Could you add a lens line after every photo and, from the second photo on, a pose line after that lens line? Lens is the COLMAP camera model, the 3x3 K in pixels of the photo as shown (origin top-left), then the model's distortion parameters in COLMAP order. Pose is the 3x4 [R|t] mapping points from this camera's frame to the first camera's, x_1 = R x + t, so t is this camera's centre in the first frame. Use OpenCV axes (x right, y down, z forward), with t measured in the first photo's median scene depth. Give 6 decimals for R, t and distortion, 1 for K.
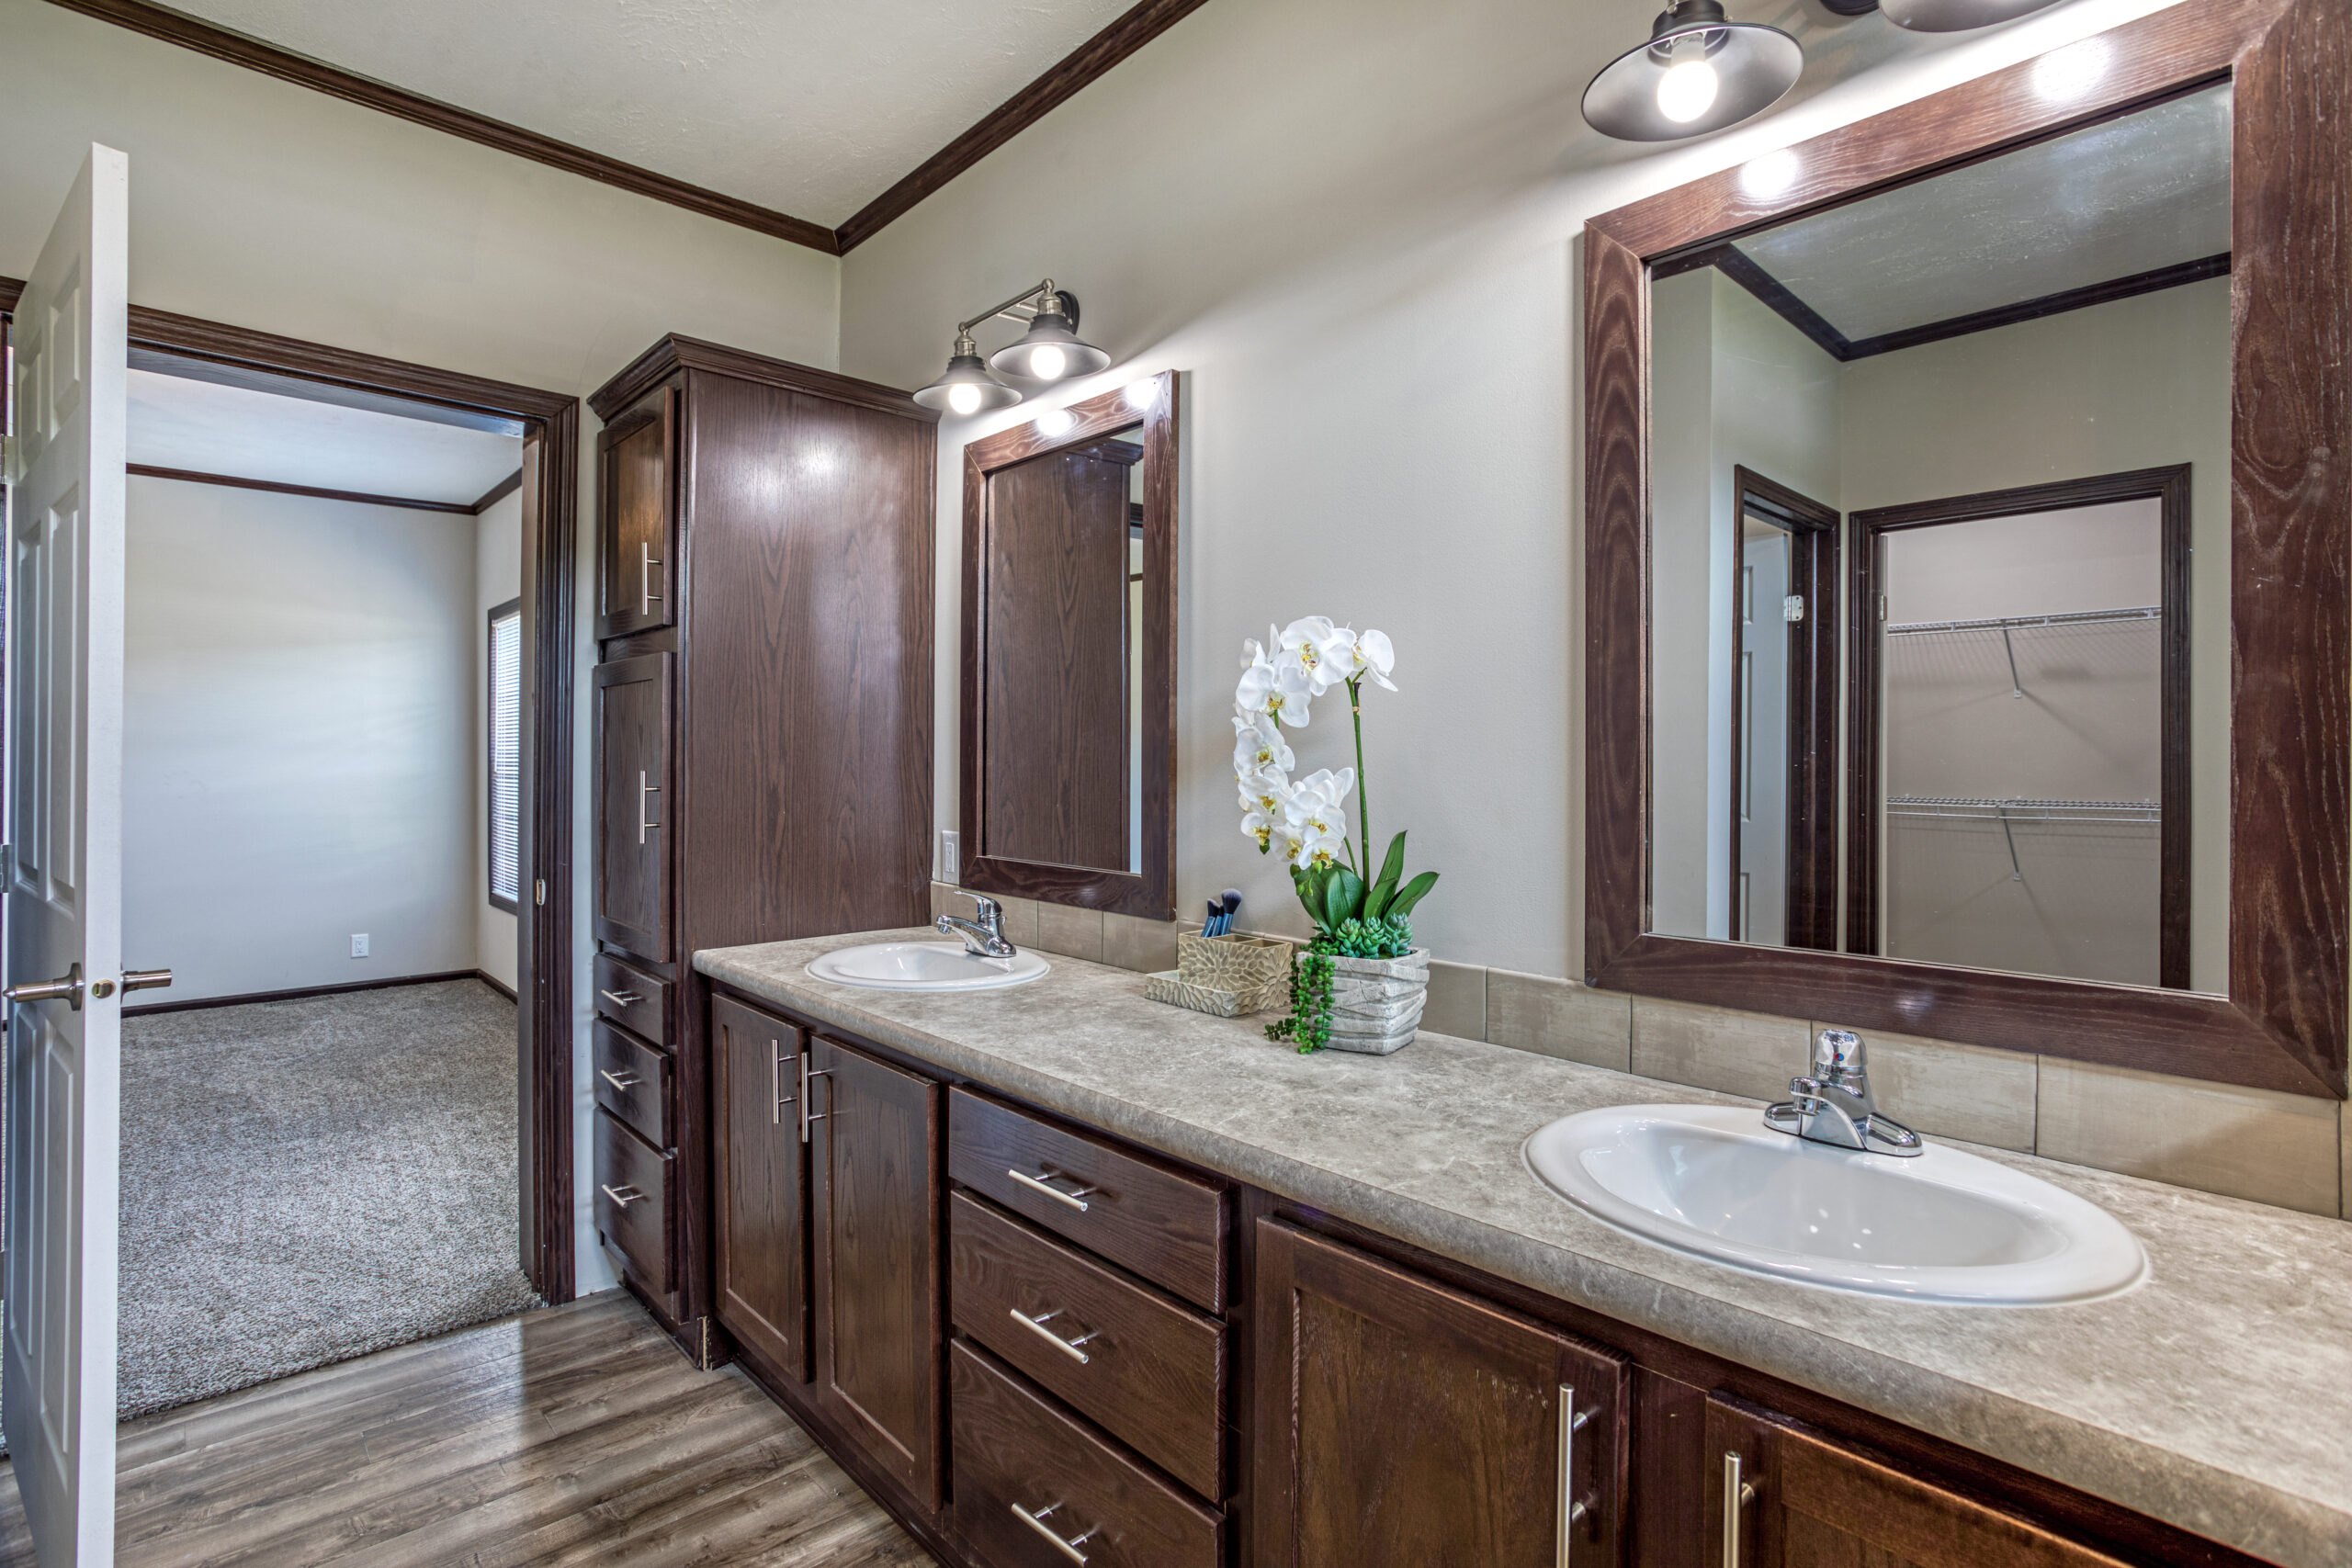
lens RADIAL K [[1171.8, 0, 1177.7], [0, 1171.8, 770.0], [0, 0, 1]] dist [-0.061351, 0.034328]
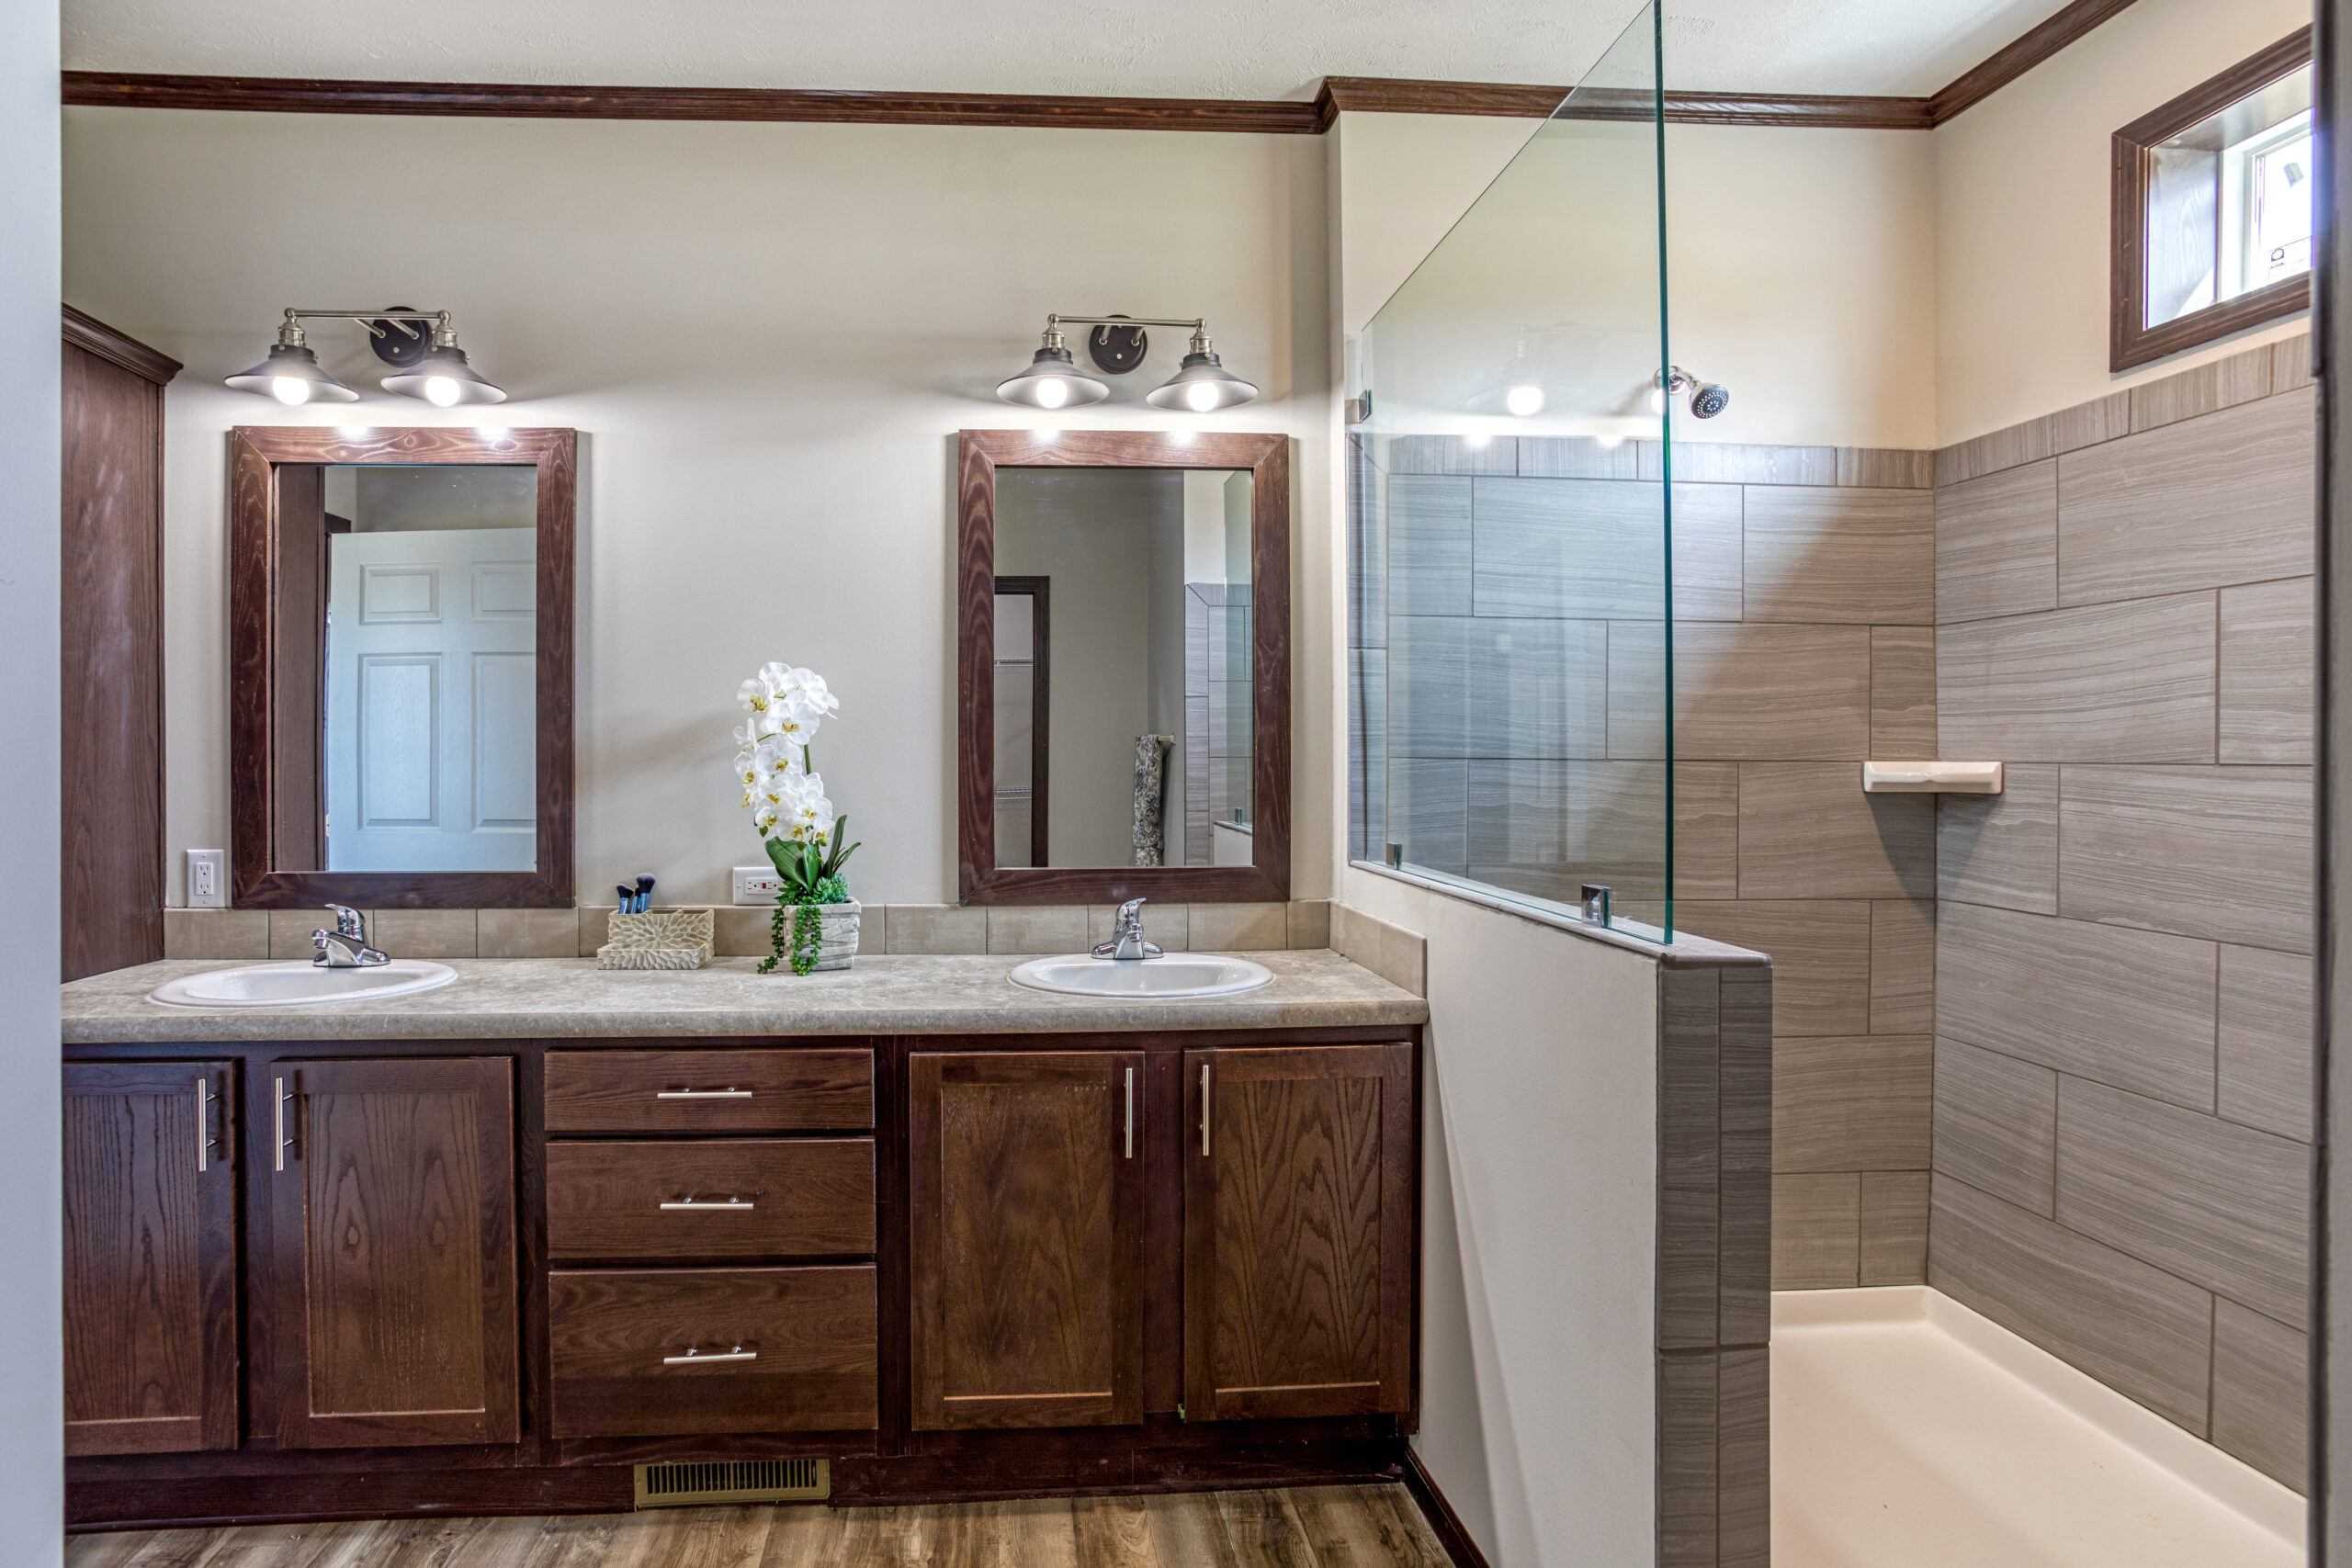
lens RADIAL K [[1122.0, 0, 1138.0], [0, 1122.0, 781.4], [0, 0, 1]] dist [-0.055844, 0.039098]
pose [[0.612729, -0.023162, 0.789954, -0.732323], [0.011305, 0.999725, 0.020544, -0.015833], [-0.790212, -0.003658, 0.612822, -0.151307]]
